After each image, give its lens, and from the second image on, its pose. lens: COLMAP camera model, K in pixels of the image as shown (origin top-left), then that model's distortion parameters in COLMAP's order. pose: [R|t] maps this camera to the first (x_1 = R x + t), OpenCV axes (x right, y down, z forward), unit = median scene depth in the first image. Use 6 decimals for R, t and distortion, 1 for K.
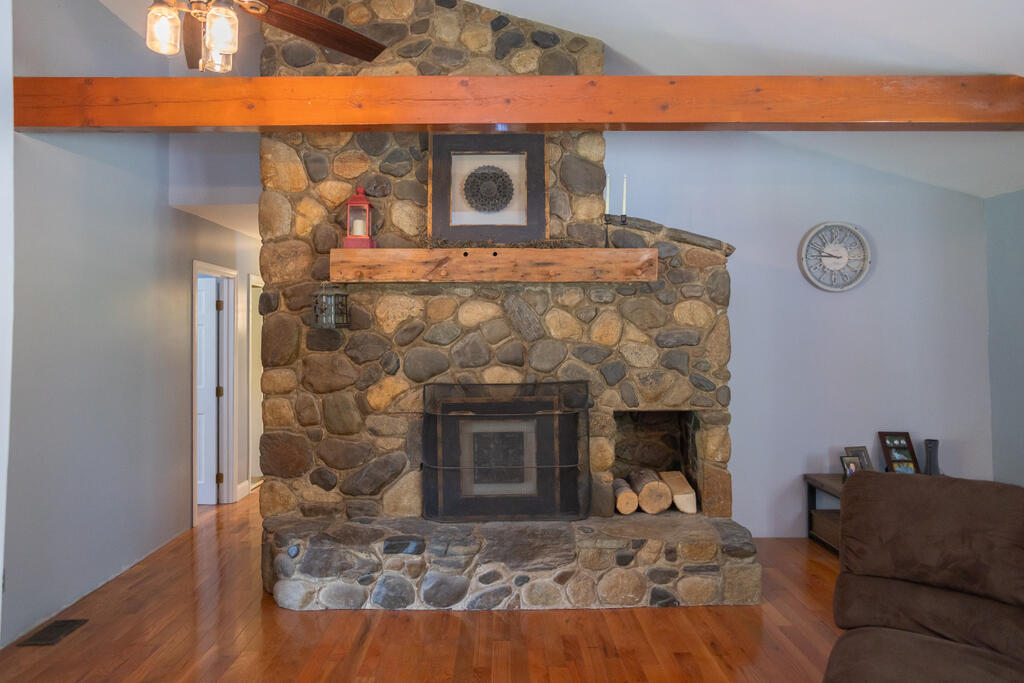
lens RADIAL K [[729.0, 0, 511.2], [0, 729.0, 324.4], [0, 0, 1]] dist [-0.006799, -0.001063]
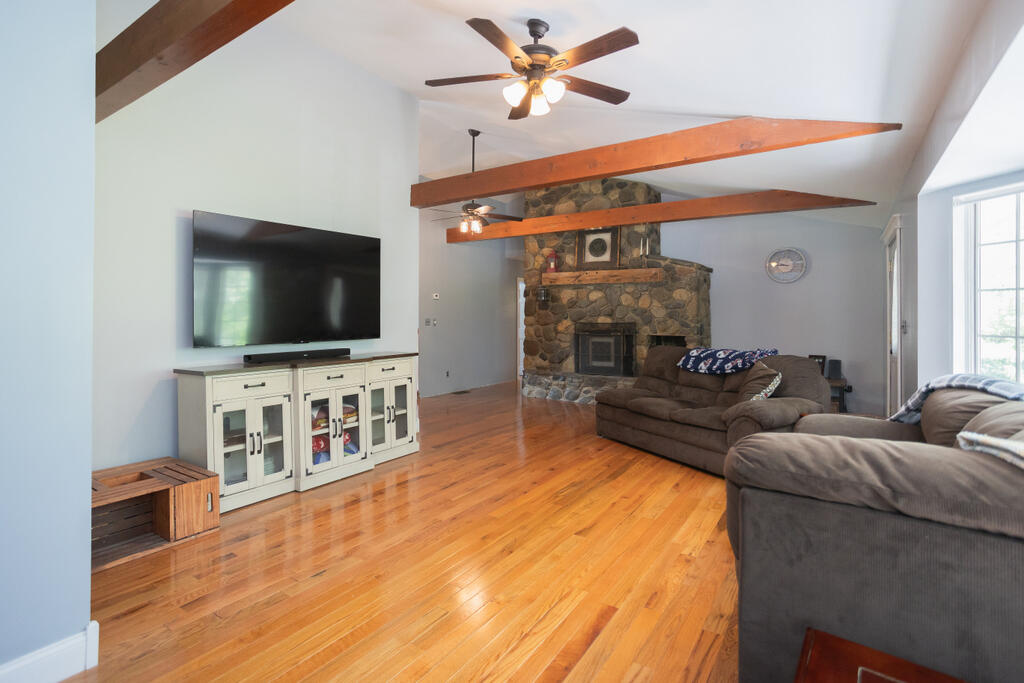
lens RADIAL K [[495.1, 0, 509.6], [0, 495.1, 324.6], [0, 0, 1]] dist [-0.078886, 0.034299]
pose [[0.827848, 0.017991, -0.560664, 0.684250], [0.000420, 0.999465, 0.032693, 0.029755], [0.560952, -0.027300, 0.827398, -0.617585]]
